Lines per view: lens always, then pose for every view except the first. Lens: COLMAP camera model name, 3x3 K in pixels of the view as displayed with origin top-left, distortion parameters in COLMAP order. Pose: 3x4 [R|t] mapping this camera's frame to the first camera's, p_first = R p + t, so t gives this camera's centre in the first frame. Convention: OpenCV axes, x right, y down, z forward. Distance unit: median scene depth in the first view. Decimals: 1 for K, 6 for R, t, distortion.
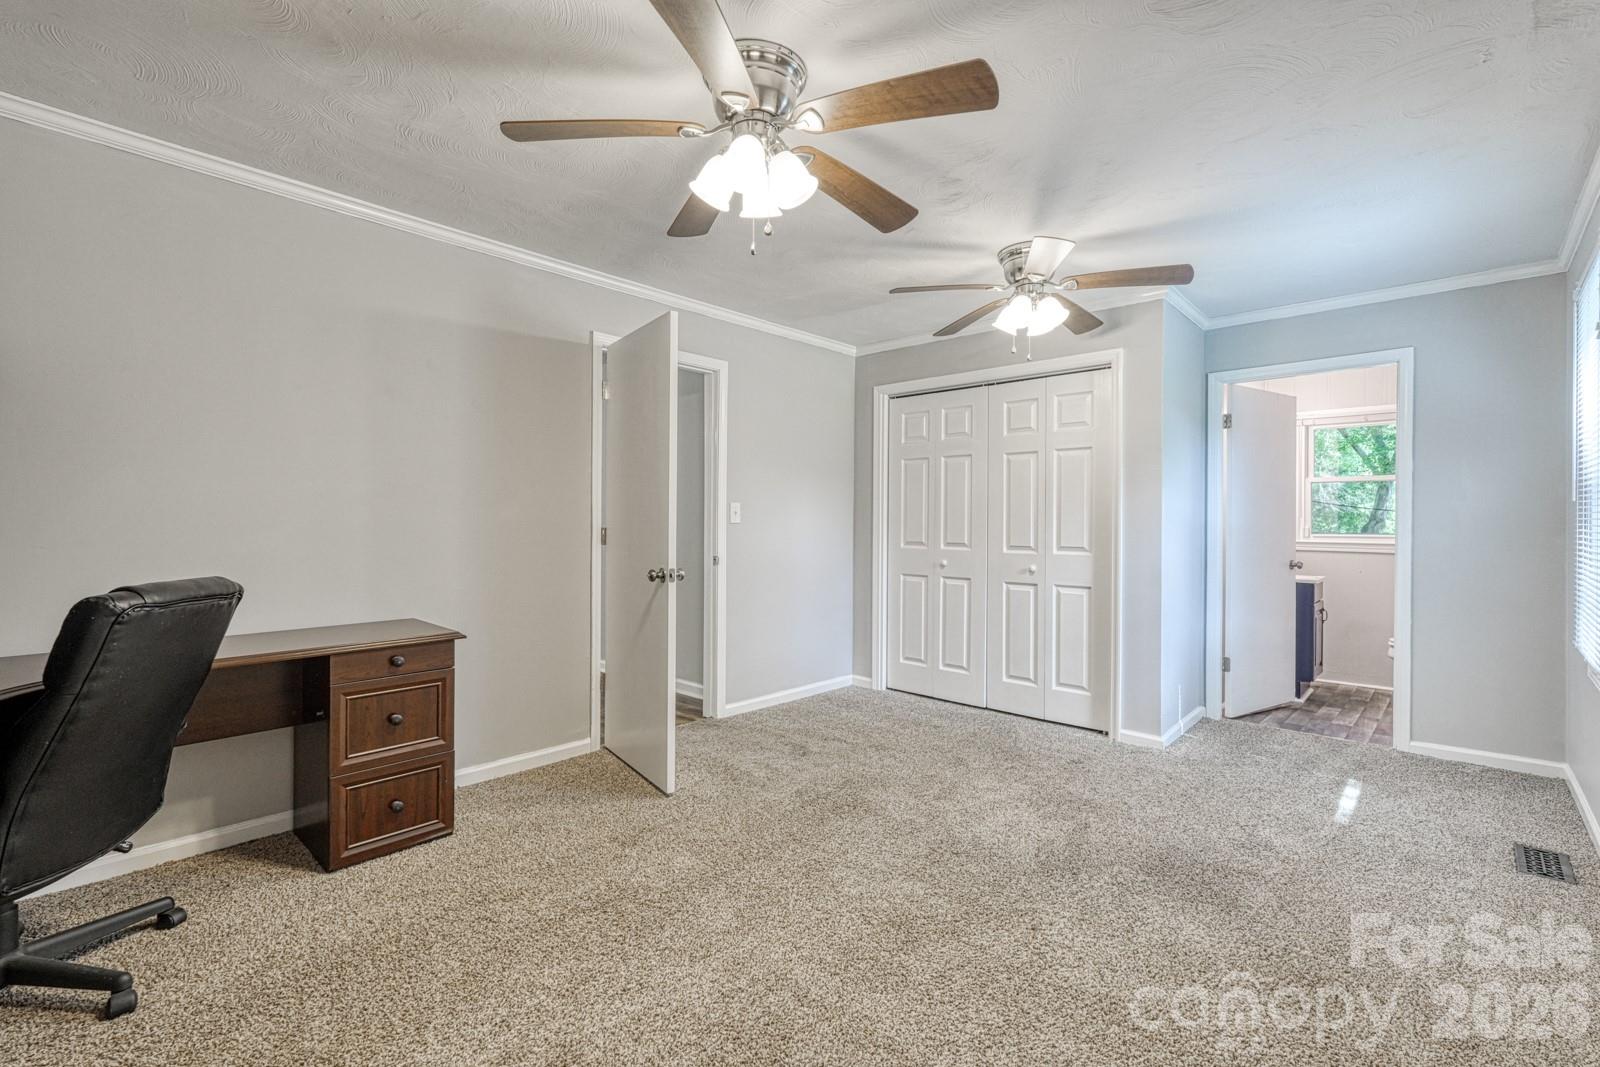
lens RADIAL K [[705.3, 0, 796.0], [0, 705.3, 523.9], [0, 0, 1]] dist [-0.000151, -0.000095]
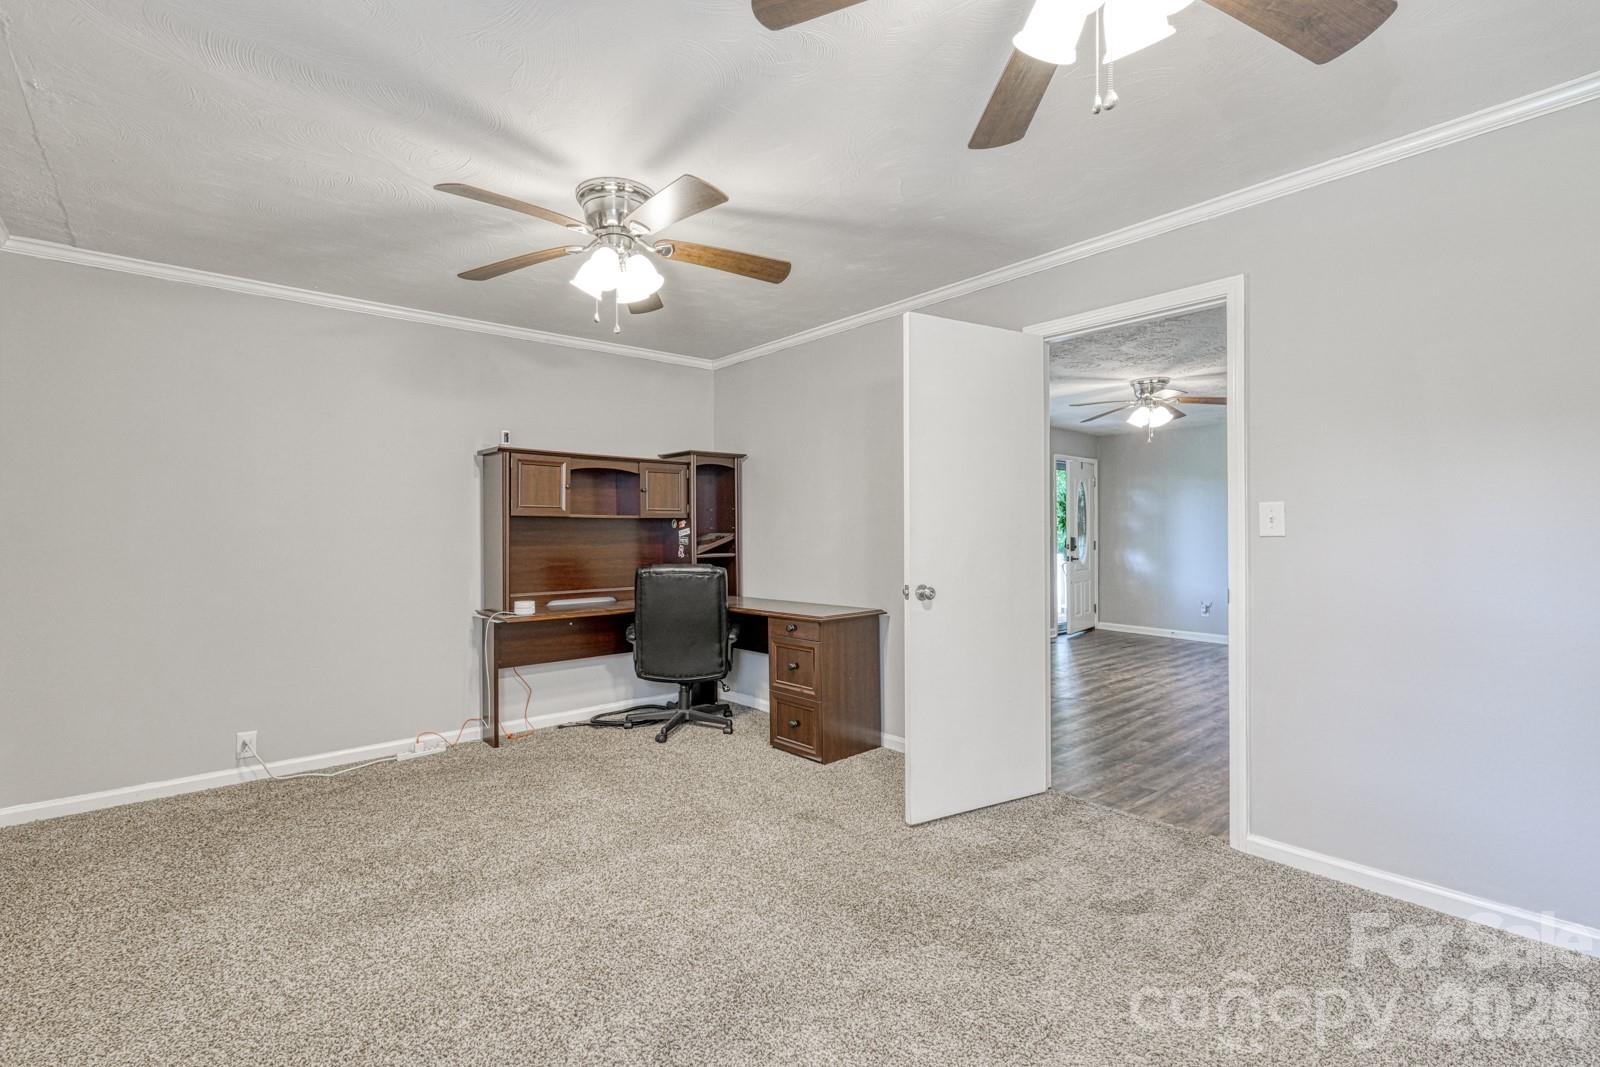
lens RADIAL K [[730.6, 0, 800.0], [0, 730.6, 533.5], [0, 0, 1]] dist [0.000314, 0.000005]
pose [[-0.101618, -0.004892, -0.994811, 0.637784], [0.002543, 0.999983, -0.005177, -0.001033], [0.994820, -0.003056, -0.101604, 0.752292]]
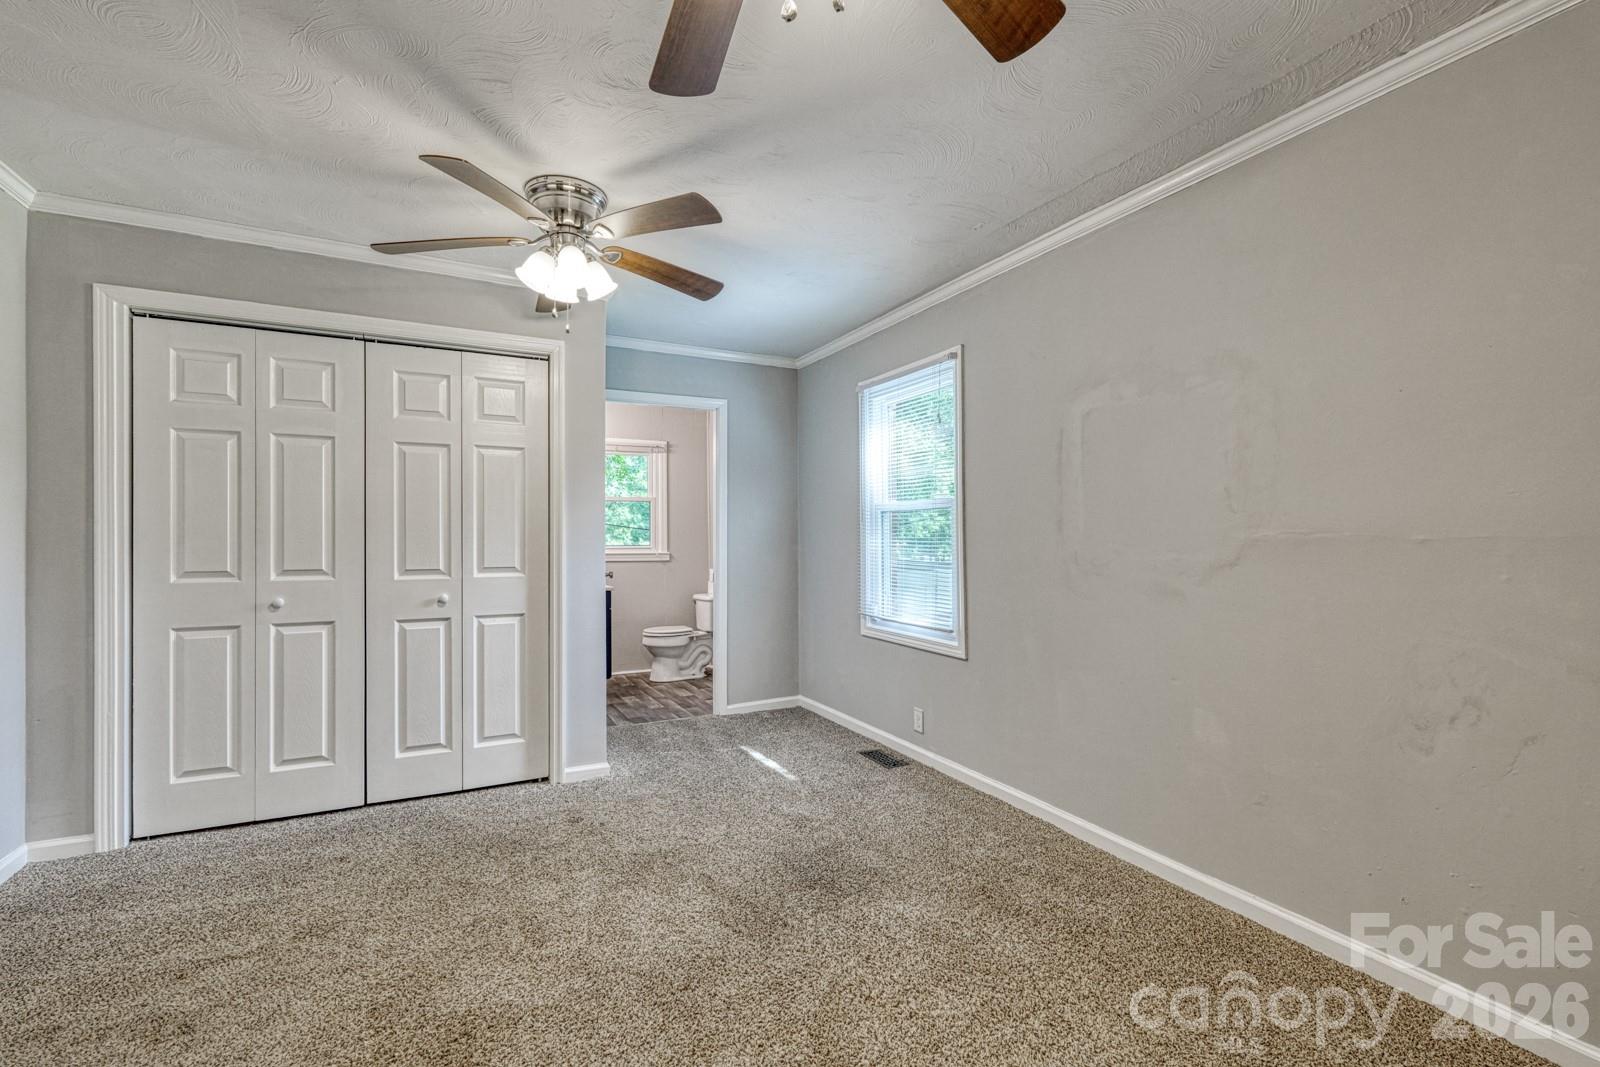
lens RADIAL K [[704.3, 0, 802.2], [0, 704.3, 538.5], [0, 0, 1]] dist [-0.000394, 0.000144]
pose [[0.333027, -0.007121, 0.942891, -0.277700], [0.005484, 0.999969, 0.005616, -0.003428], [-0.942901, 0.003300, 0.333055, 0.420193]]
